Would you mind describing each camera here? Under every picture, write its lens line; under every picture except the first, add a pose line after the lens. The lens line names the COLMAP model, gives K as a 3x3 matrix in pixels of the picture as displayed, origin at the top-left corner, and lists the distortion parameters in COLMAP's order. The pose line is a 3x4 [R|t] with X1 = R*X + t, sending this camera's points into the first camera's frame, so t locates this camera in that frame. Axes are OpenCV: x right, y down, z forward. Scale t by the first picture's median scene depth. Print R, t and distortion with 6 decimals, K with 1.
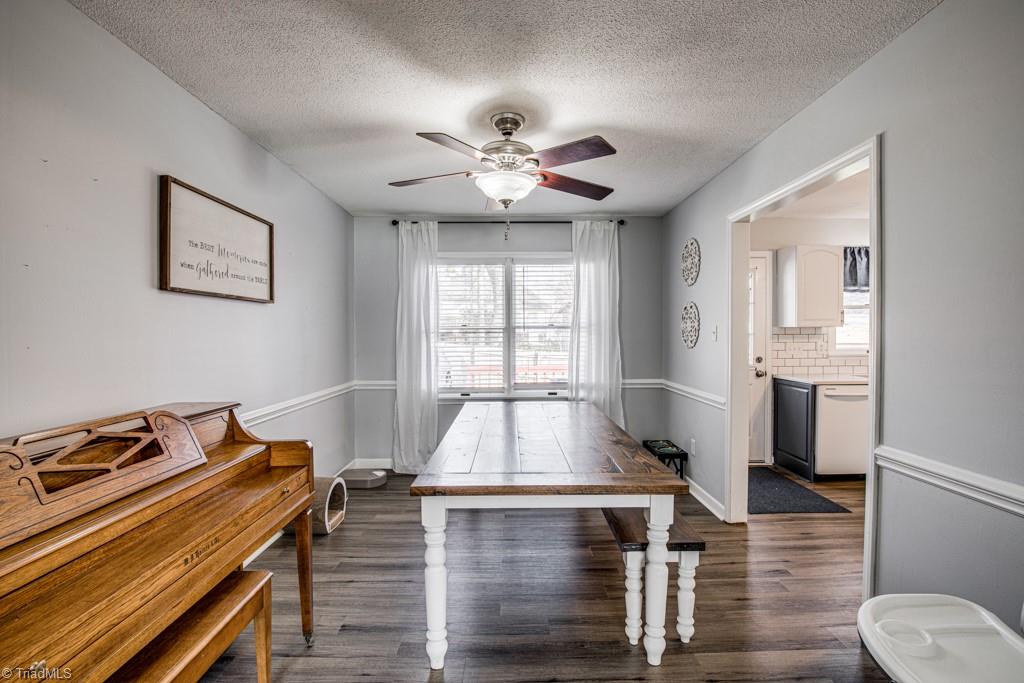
lens RADIAL K [[470.2, 0, 512.4], [0, 470.2, 340.4], [0, 0, 1]] dist [-0.032003, 0.001417]
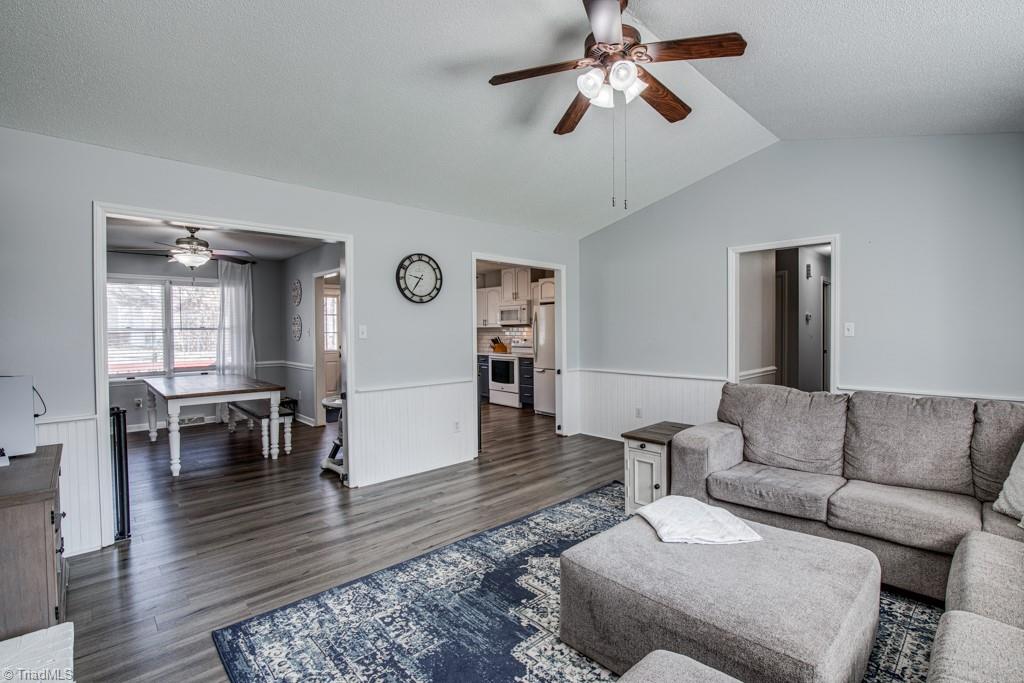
lens RADIAL K [[470.2, 0, 518.9], [0, 470.2, 342.2], [0, 0, 1]] dist [-0.032003, 0.001417]
pose [[0.729547, -0.019659, 0.683648, -0.254225], [0.013388, 0.999806, 0.014464, 0.008829], [-0.683800, -0.001400, 0.729668, -1.004737]]
